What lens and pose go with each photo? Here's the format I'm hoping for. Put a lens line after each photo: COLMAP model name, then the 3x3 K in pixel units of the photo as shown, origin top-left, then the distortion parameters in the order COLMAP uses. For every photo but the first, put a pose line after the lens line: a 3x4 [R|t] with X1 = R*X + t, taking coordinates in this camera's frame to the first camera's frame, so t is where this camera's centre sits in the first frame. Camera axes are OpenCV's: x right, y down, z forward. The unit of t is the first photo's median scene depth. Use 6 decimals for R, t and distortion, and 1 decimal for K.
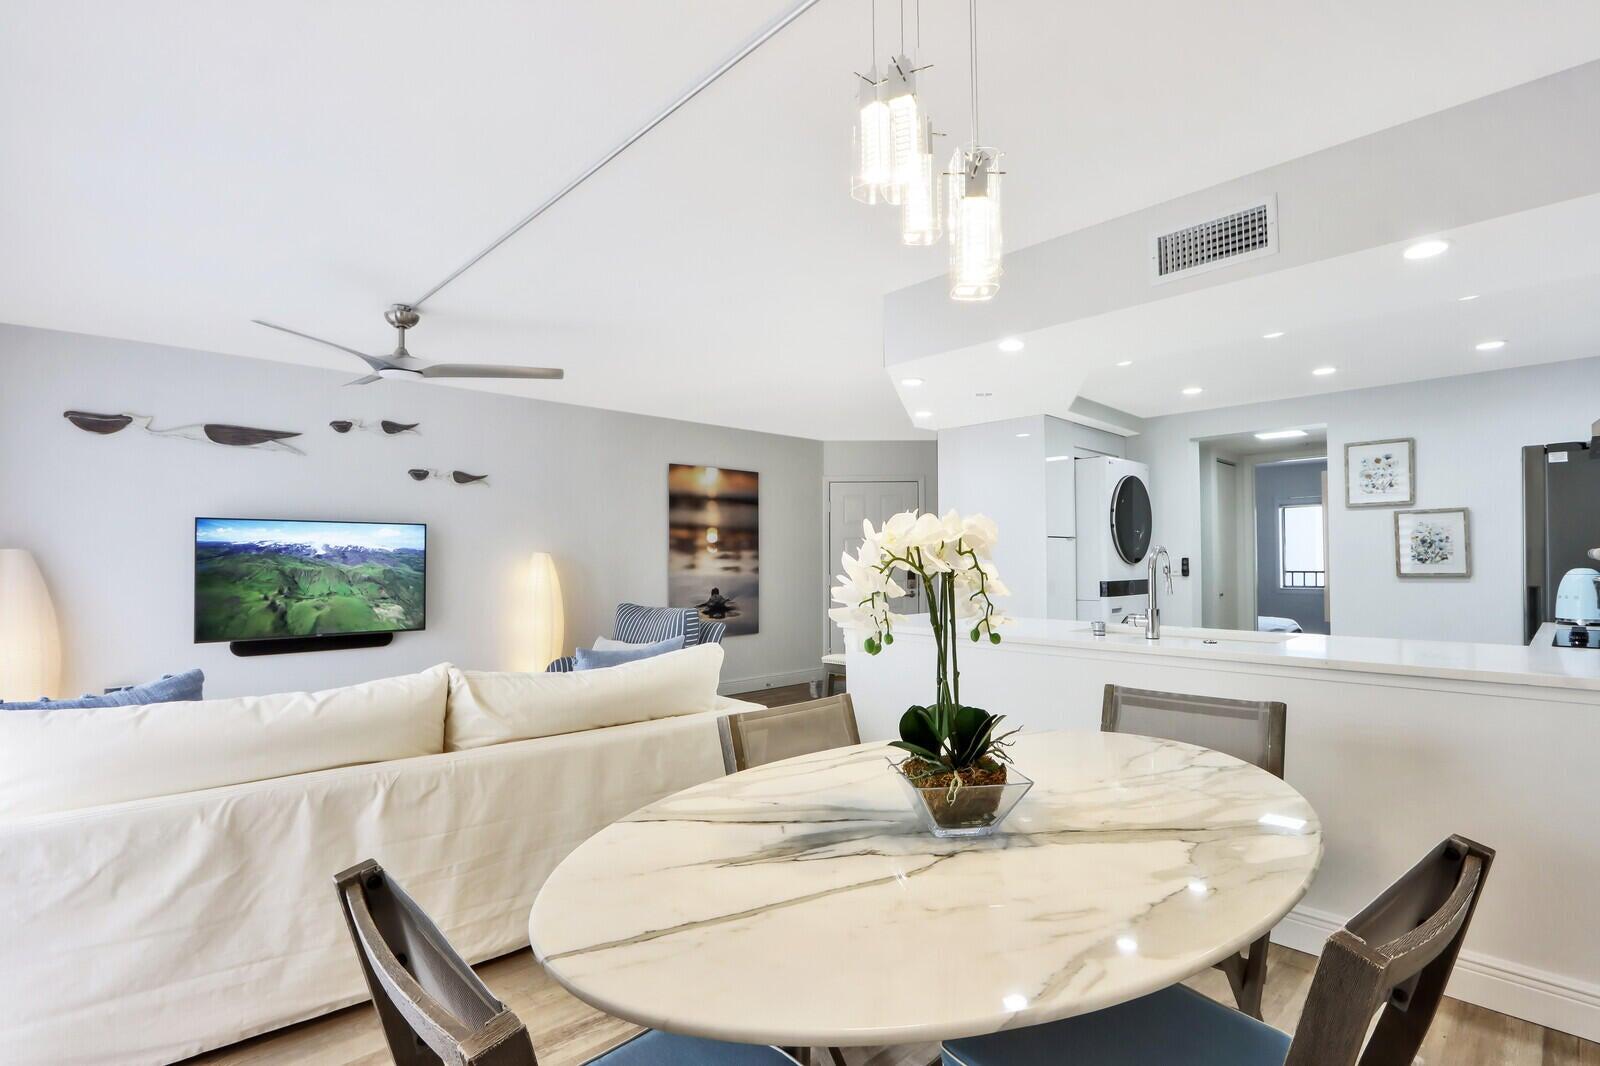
lens RADIAL K [[771.3, 0, 787.6], [0, 771.3, 544.6], [0, 0, 1]] dist [-0.011128, -0.000382]
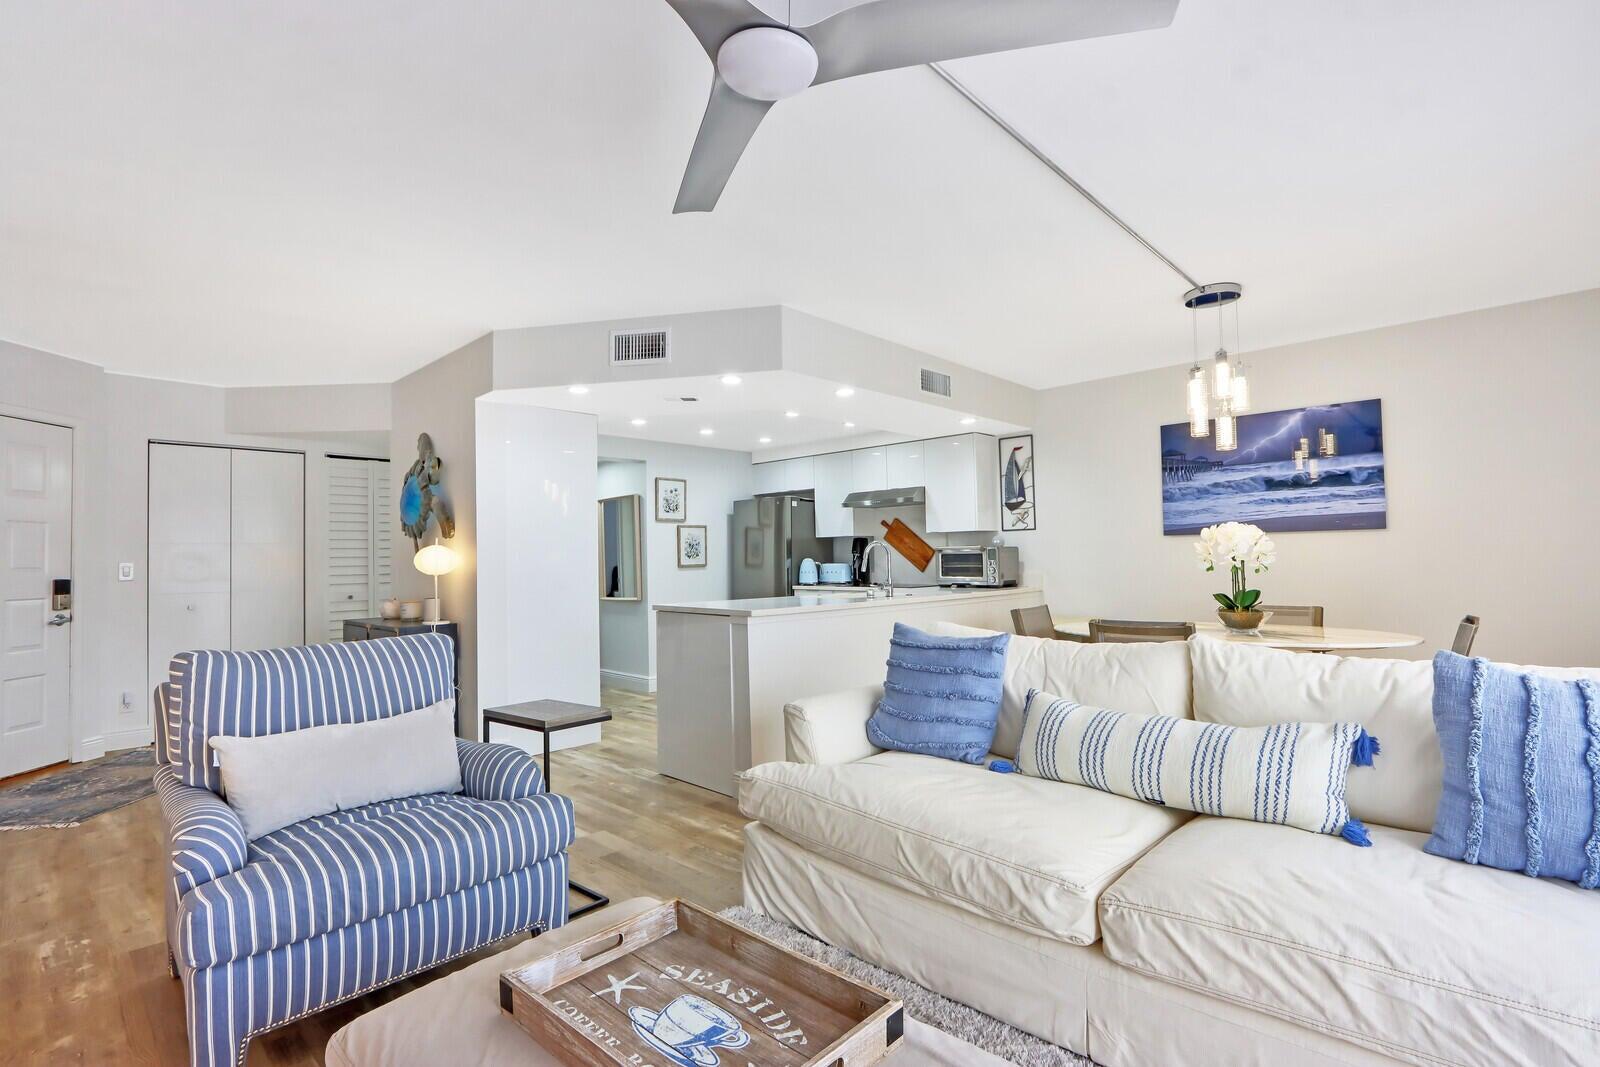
lens RADIAL K [[771.3, 0, 789.6], [0, 771.3, 536.3], [0, 0, 1]] dist [-0.011128, -0.000382]
pose [[-0.014929, 0.031640, 0.999388, -0.767191], [-0.004814, 0.999485, -0.031715, 0.027418], [-0.999877, -0.005285, -0.014769, 0.789749]]
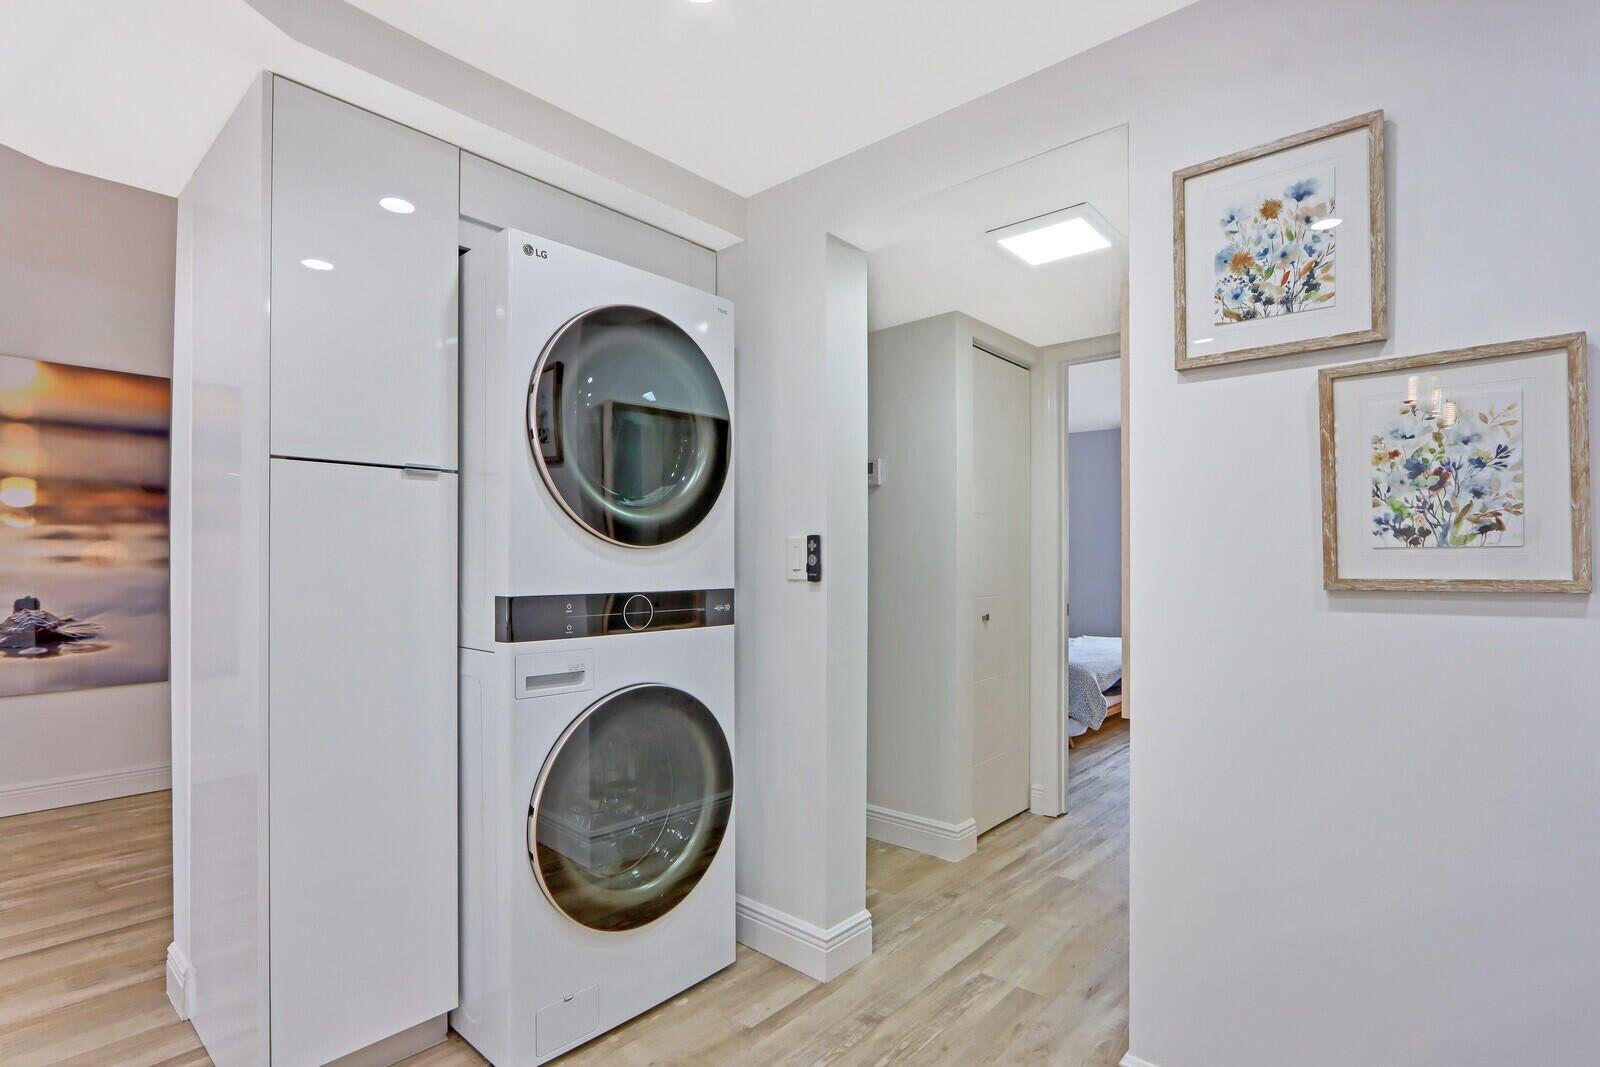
lens RADIAL K [[771.3, 0, 802.3], [0, 771.3, 549.6], [0, 0, 1]] dist [-0.011128, -0.000382]
pose [[0.998545, 0.007560, 0.053387, 0.571459], [-0.008076, 0.999923, 0.009449, 0.024411], [-0.053312, -0.009867, 0.998529, 0.707004]]
